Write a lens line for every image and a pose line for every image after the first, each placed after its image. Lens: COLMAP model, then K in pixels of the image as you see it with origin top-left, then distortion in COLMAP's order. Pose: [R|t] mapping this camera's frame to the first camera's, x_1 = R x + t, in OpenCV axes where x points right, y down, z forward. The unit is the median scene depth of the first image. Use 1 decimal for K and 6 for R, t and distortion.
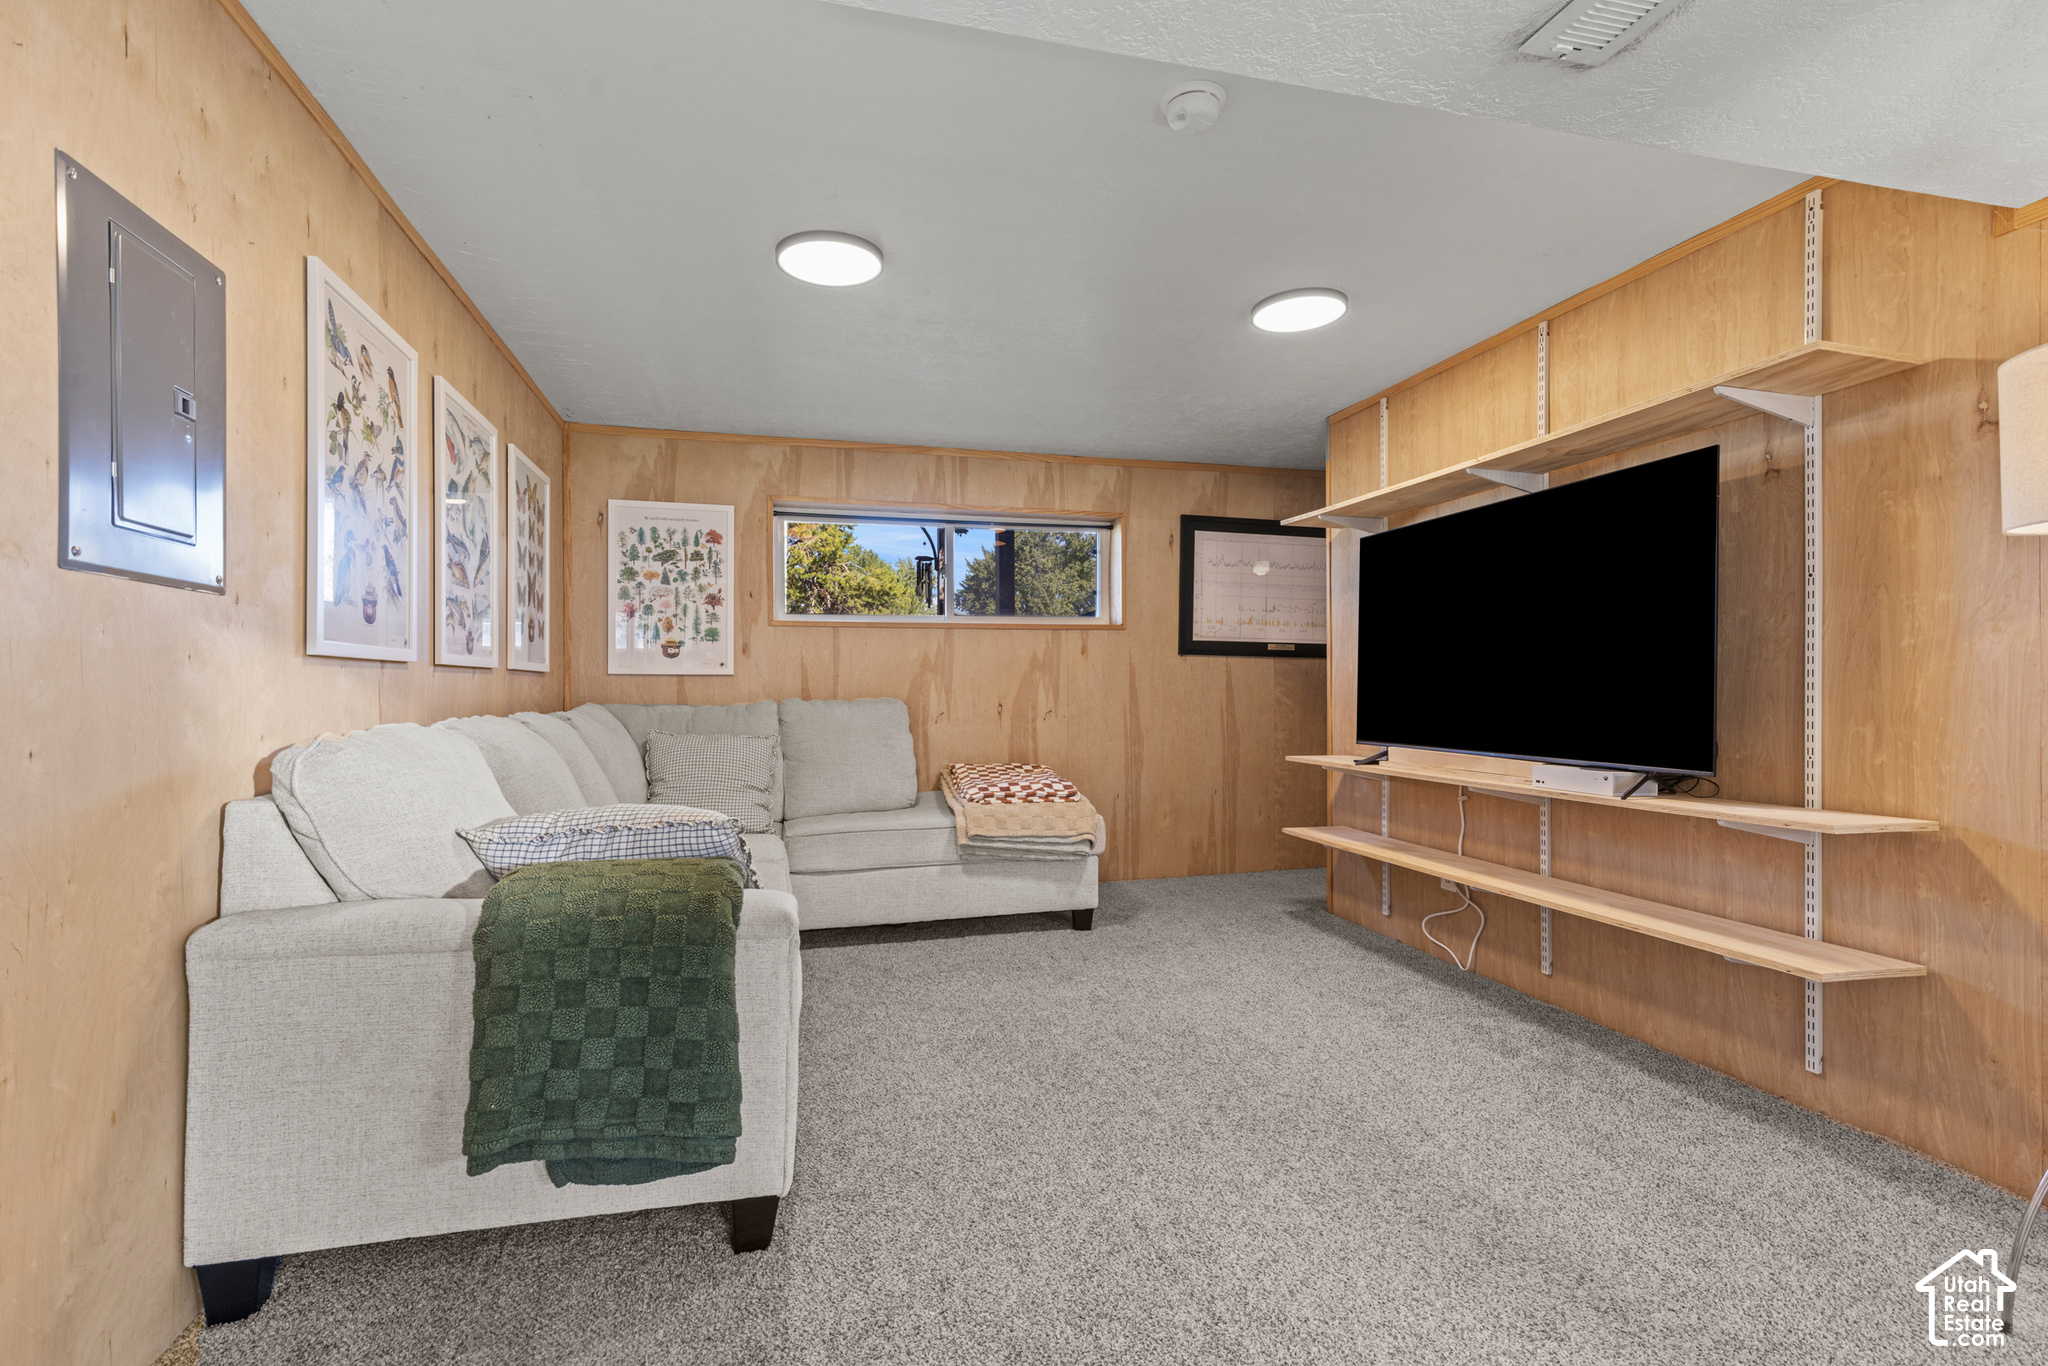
lens RADIAL K [[932.0, 0, 1034.7], [0, 932.0, 674.5], [0, 0, 1]] dist [0.005343, -0.001132]
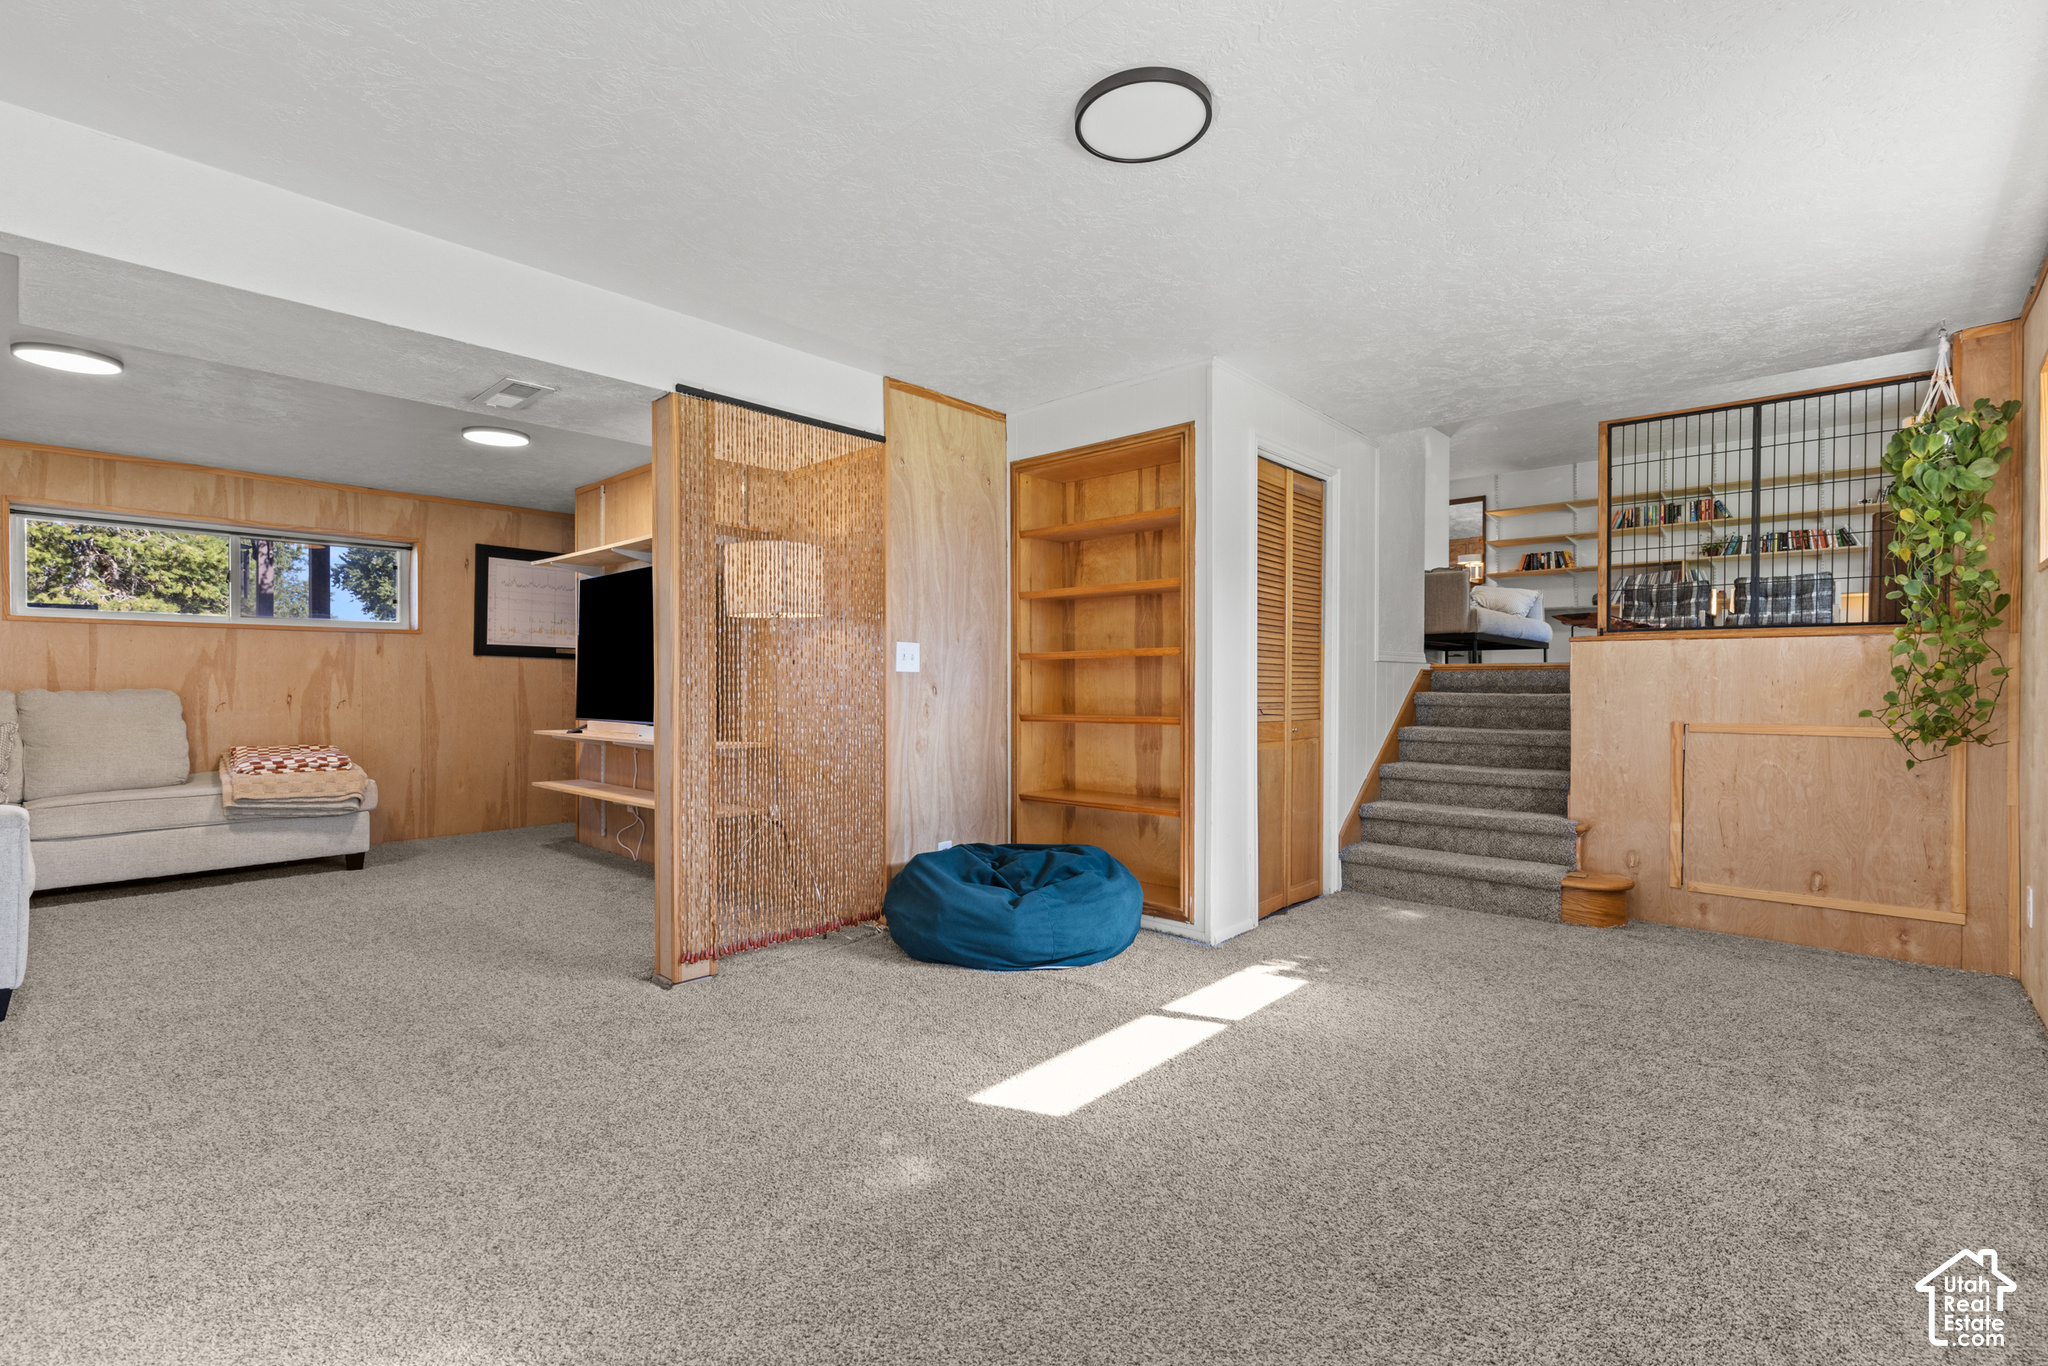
lens RADIAL K [[932.0, 0, 1028.1], [0, 932.0, 686.1], [0, 0, 1]] dist [0.005343, -0.001132]
pose [[0.851780, 0.002942, 0.523891, 0.139144], [-0.010713, 0.999873, 0.011803, -0.003124], [-0.523790, -0.015666, 0.851703, -0.482195]]
